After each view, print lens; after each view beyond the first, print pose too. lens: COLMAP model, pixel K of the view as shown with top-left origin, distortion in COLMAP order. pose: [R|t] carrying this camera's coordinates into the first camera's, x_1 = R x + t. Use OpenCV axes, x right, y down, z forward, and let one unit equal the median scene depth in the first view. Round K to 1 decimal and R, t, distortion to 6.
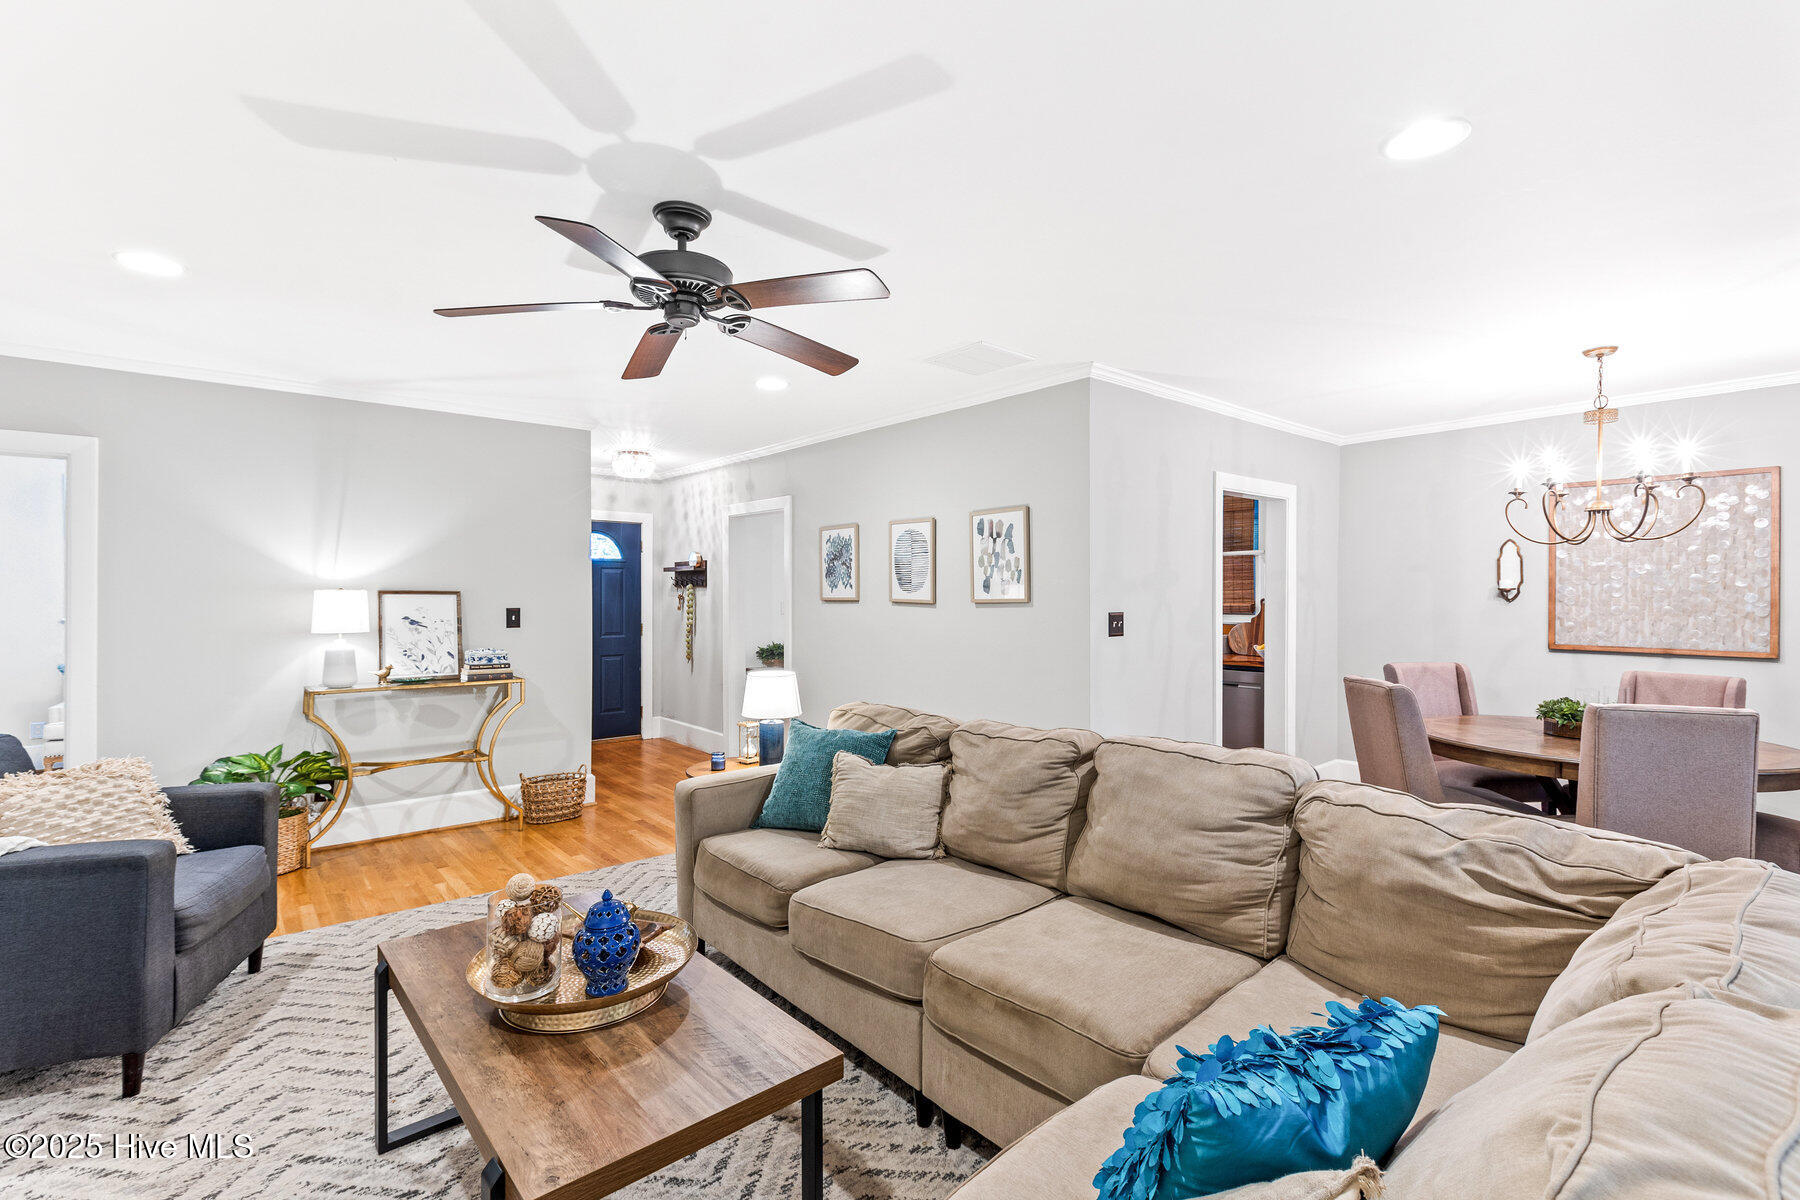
lens RADIAL K [[828.0, 0, 895.8], [0, 828.0, 600.8], [0, 0, 1]] dist [-0.000668, 0.000103]
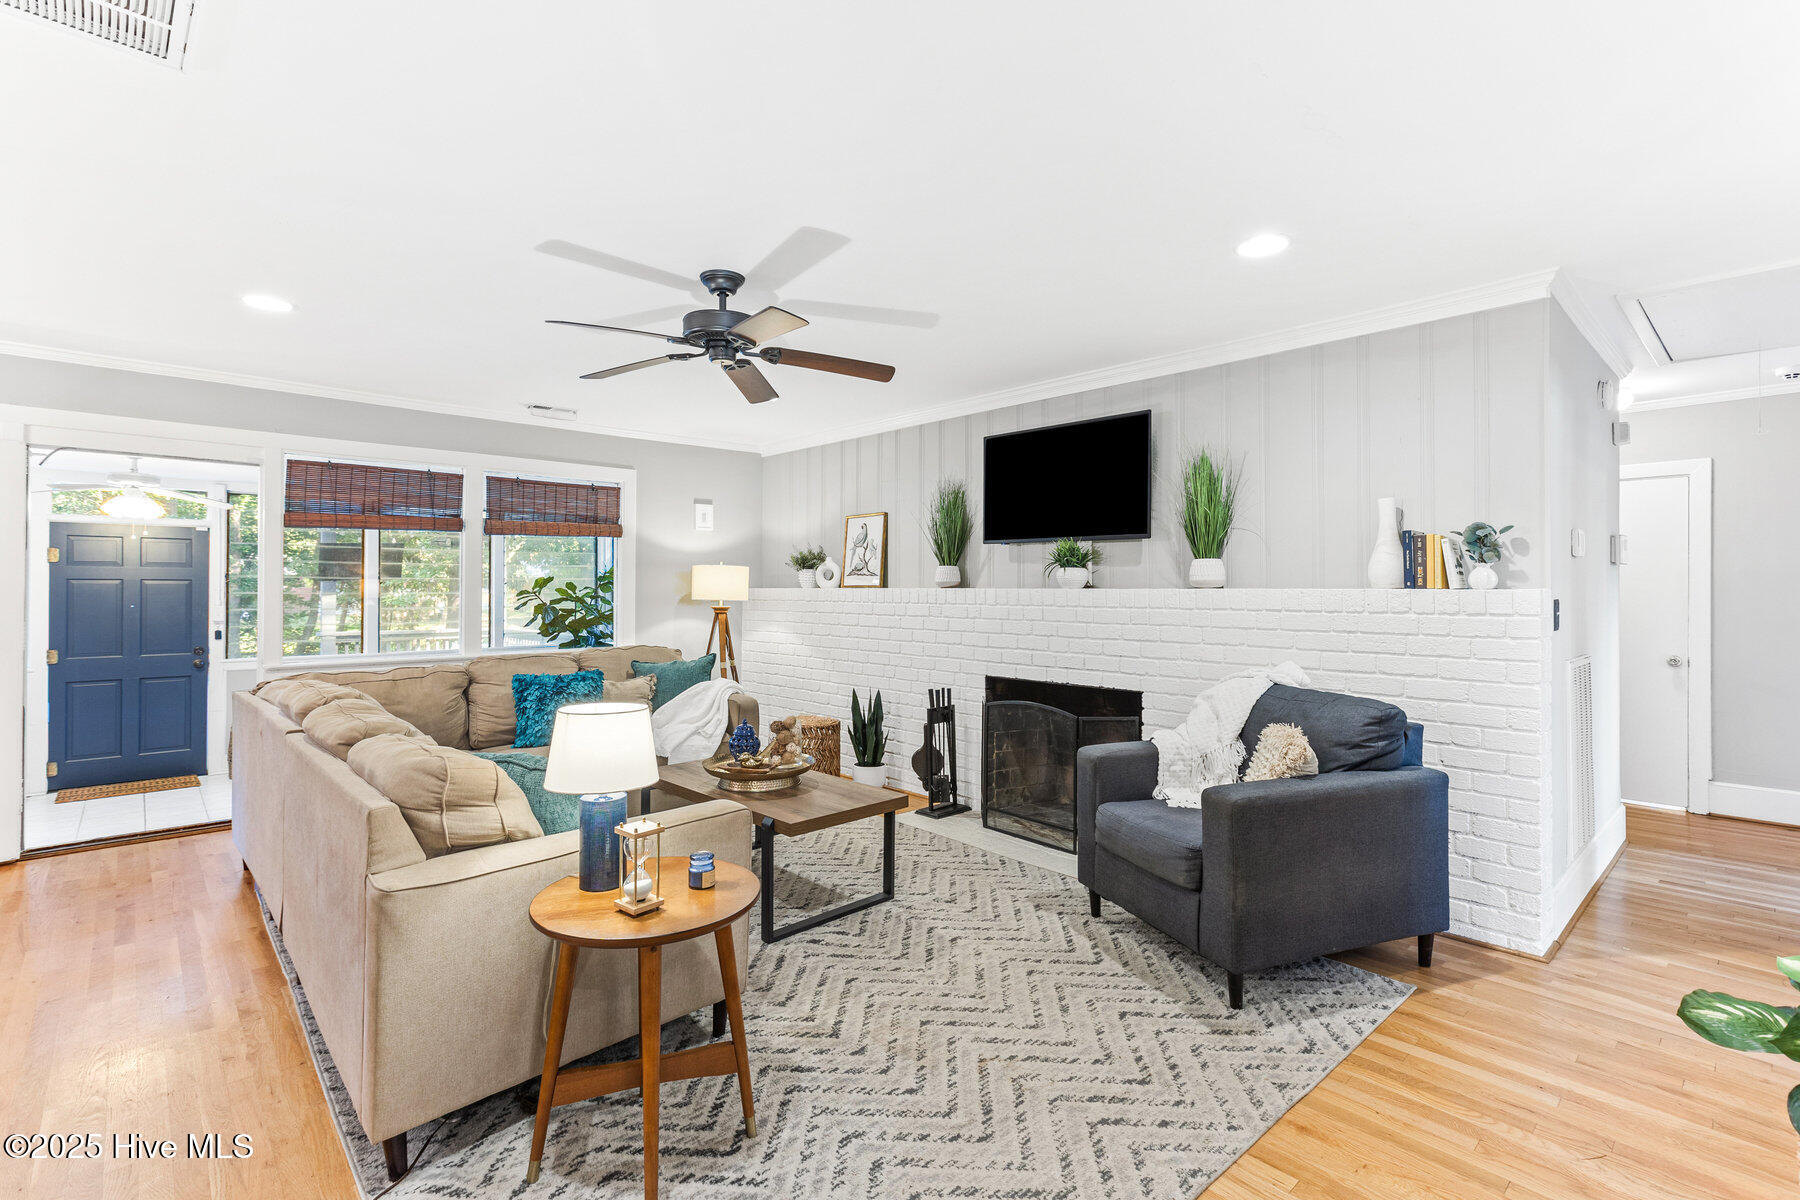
lens RADIAL K [[828.0, 0, 903.6], [0, 828.0, 592.3], [0, 0, 1]] dist [-0.000668, 0.000103]
pose [[-0.999184, -0.000692, -0.040387, -0.368627], [-0.000610, 0.999998, -0.002024, 0.016894], [0.040388, -0.001998, -0.999182, 1.731616]]
